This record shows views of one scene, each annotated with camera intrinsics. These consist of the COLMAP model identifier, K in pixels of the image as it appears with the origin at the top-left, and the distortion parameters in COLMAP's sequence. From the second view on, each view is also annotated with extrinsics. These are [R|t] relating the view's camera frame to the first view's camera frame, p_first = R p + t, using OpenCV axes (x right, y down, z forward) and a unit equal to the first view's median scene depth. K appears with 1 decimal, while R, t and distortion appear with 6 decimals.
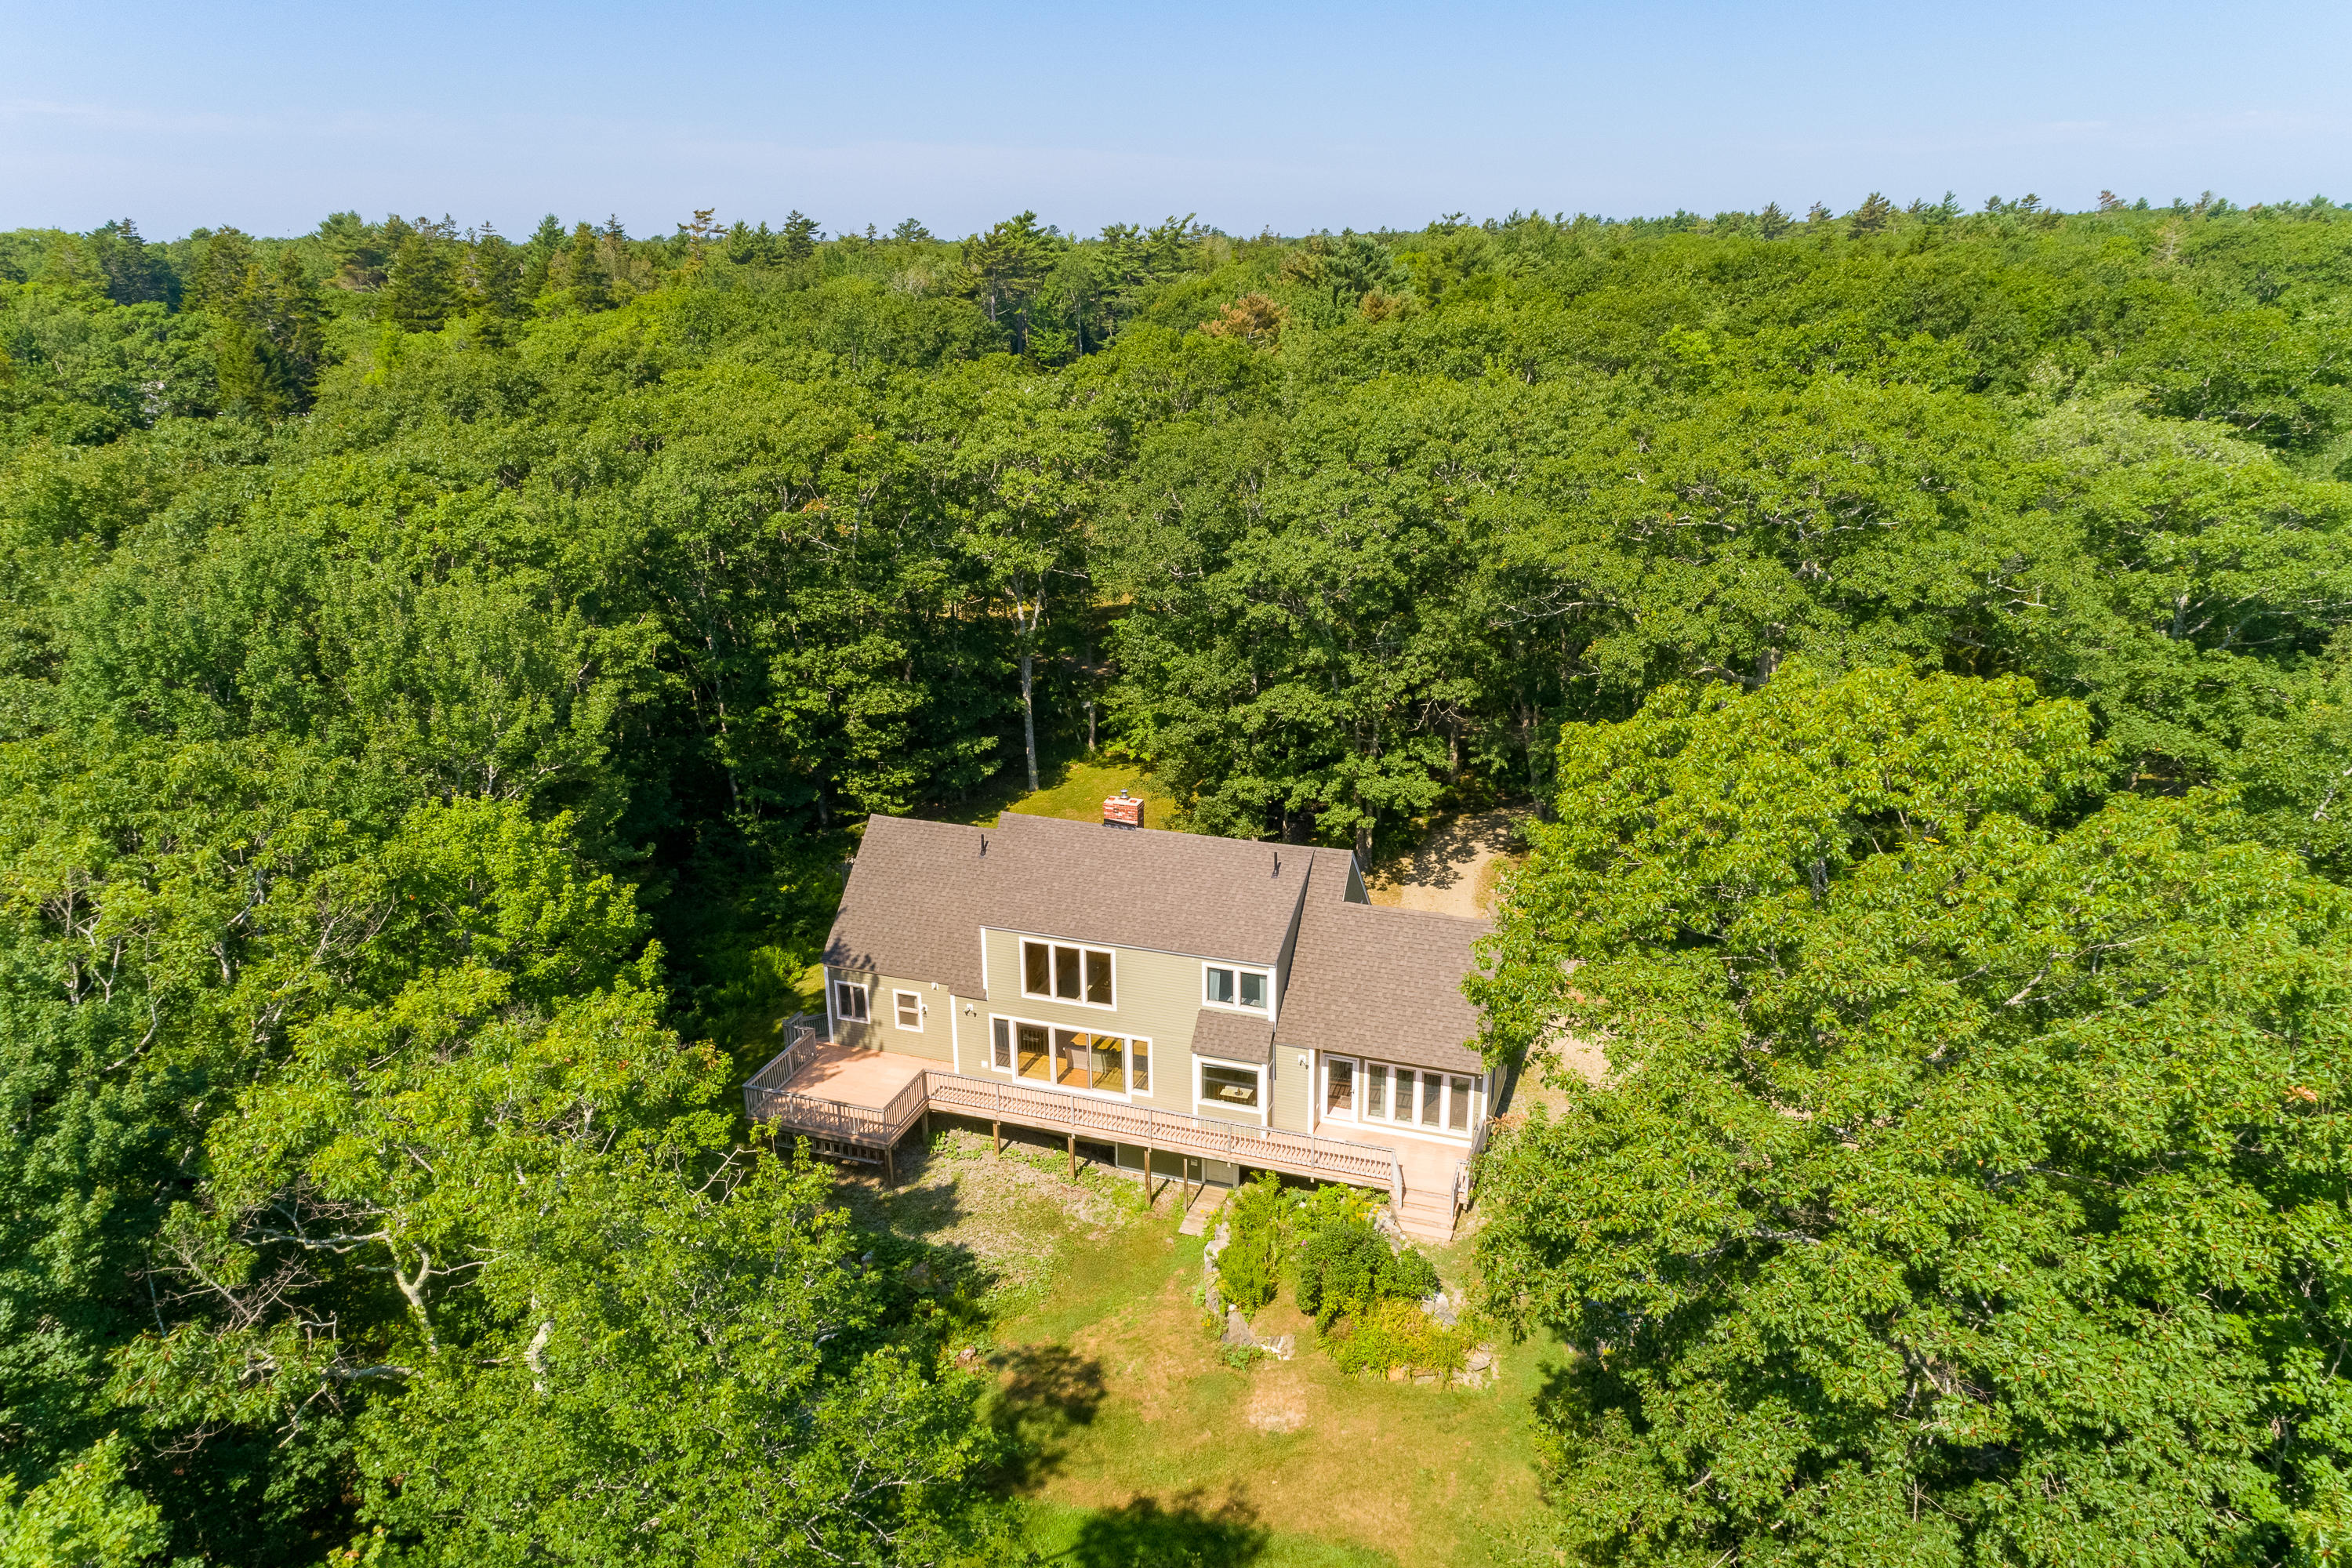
lens RADIAL K [[1609.2, 0, 1181.4], [0, 1609.2, 789.9], [0, 0, 1]] dist [0.030493, 0.003127]
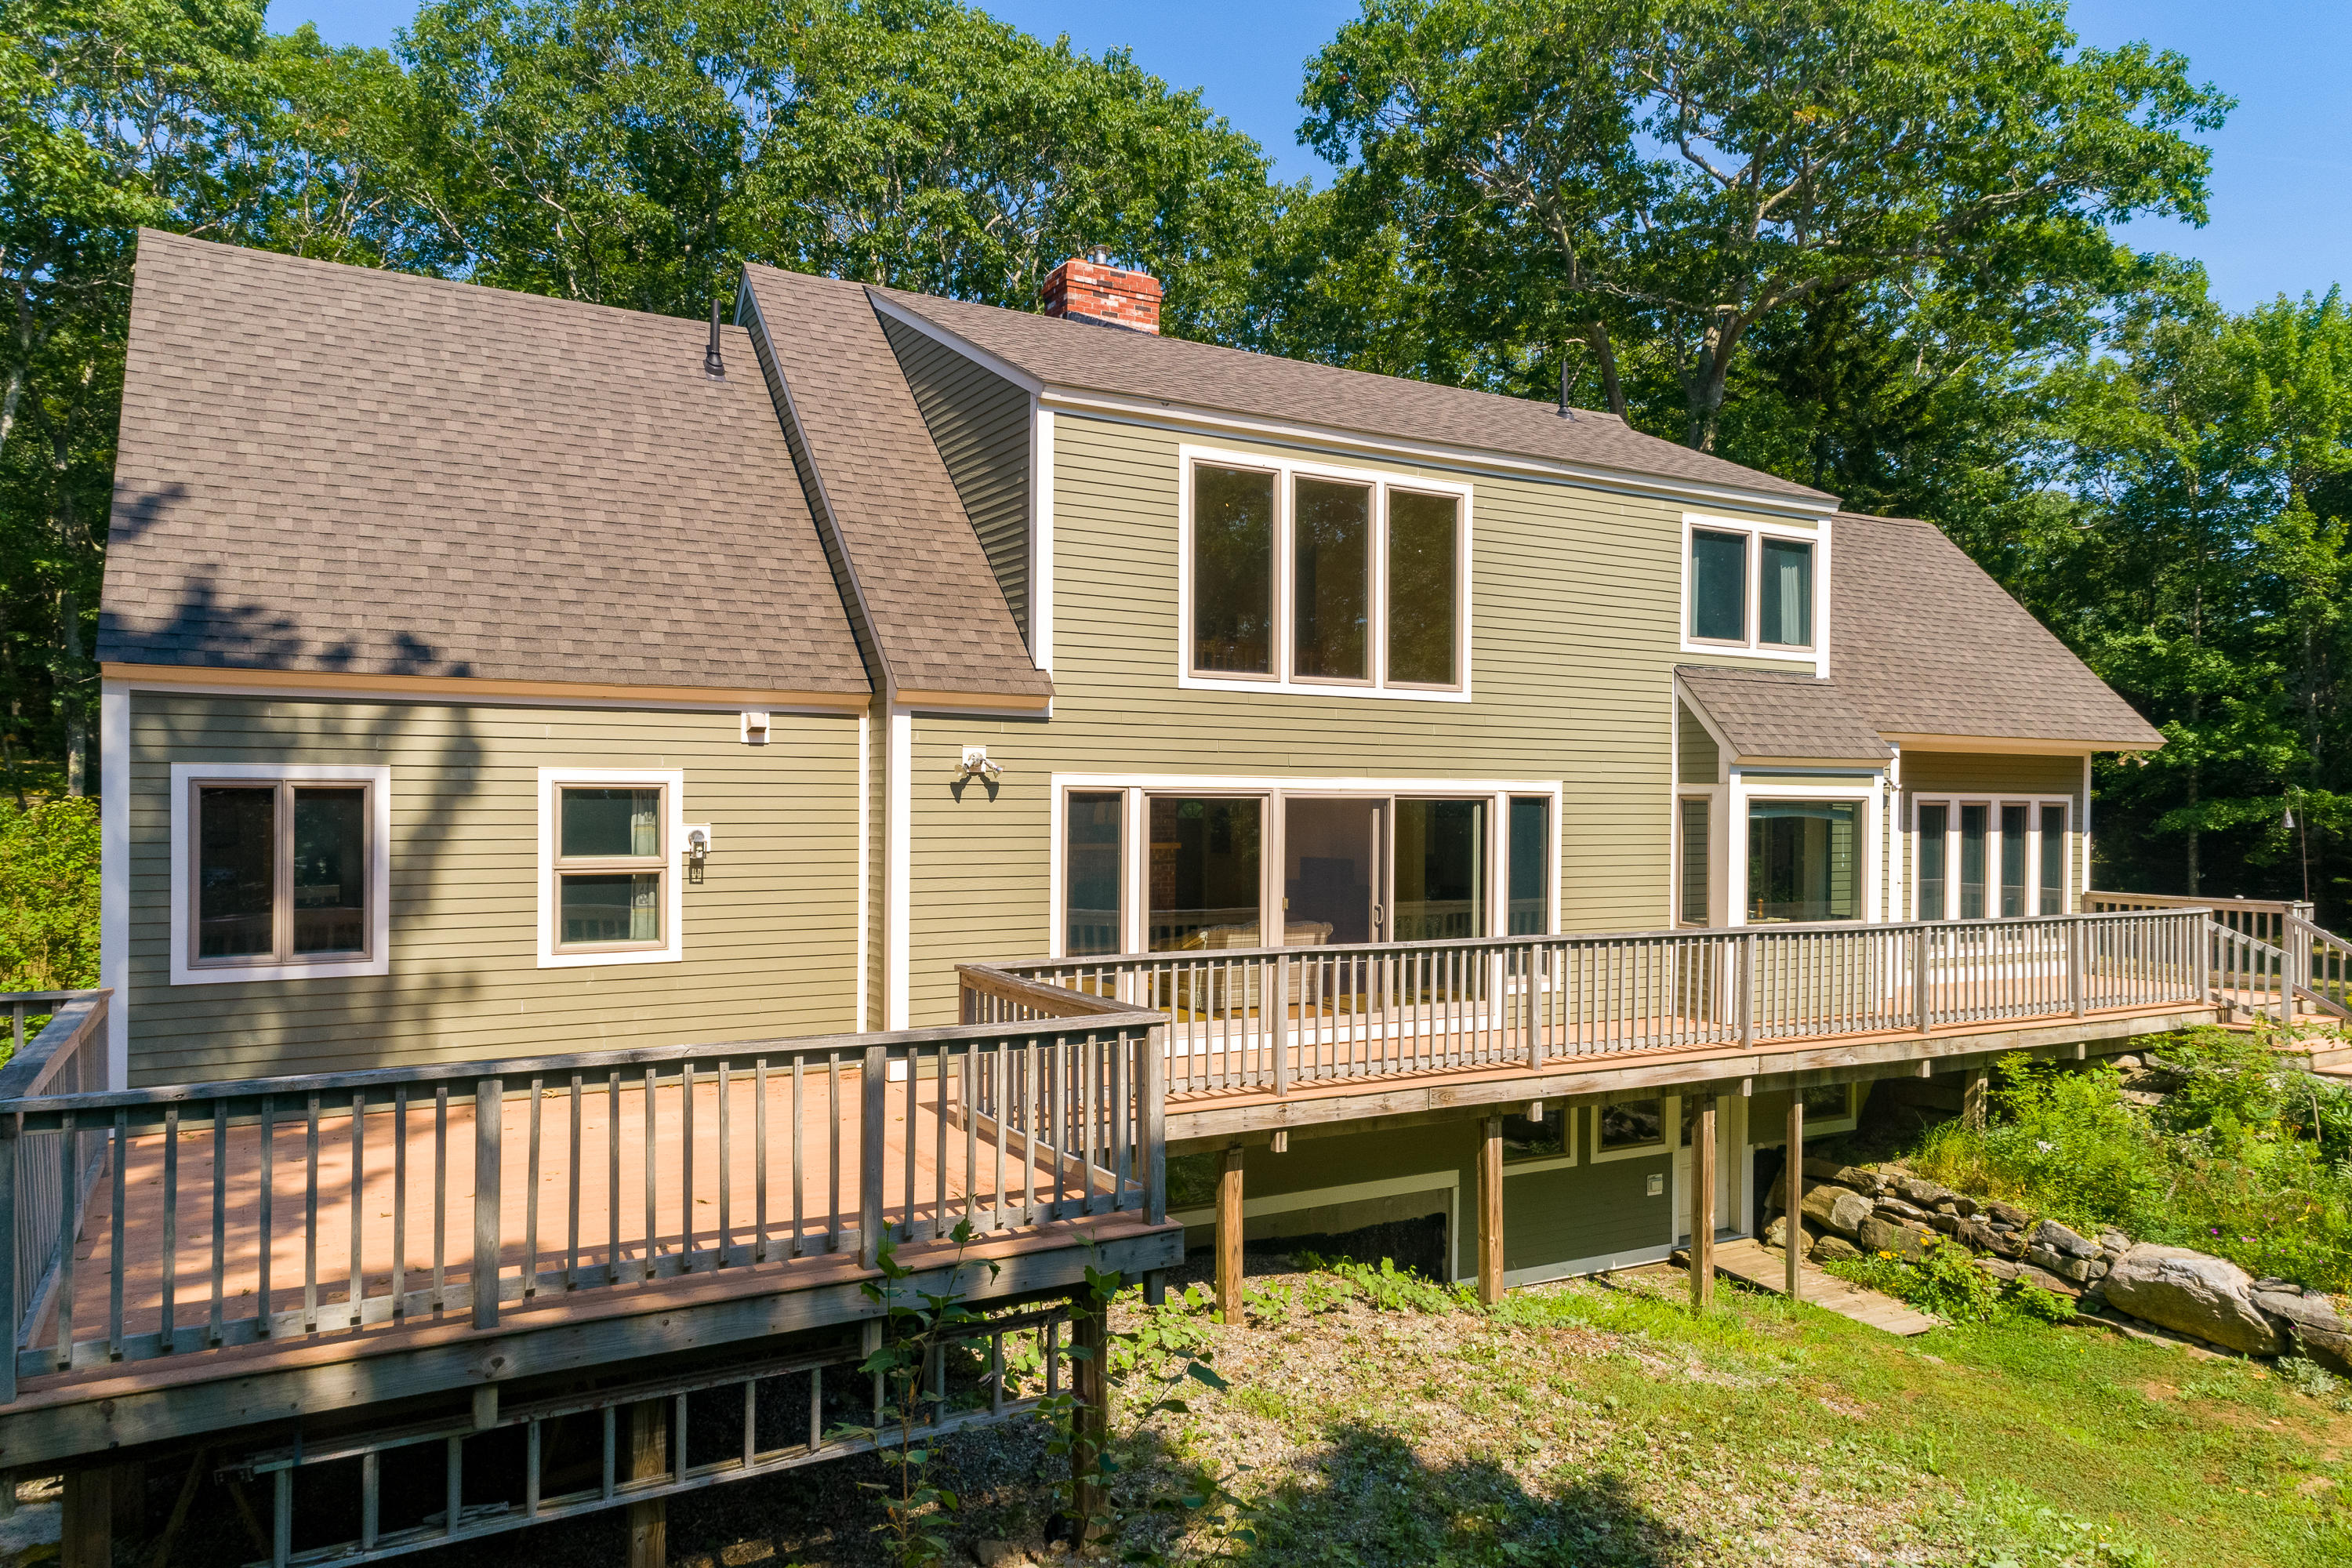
lens RADIAL K [[1591.2, 0, 1176.0], [0, 1591.2, 784.0], [0, 0, 1]] dist [0.022727, 0.012174]
pose [[0.658210, 0.019476, 0.752582, -0.312090], [0.227103, 0.947958, -0.223157, 0.211777], [-0.717763, 0.317798, 0.619533, 0.875471]]
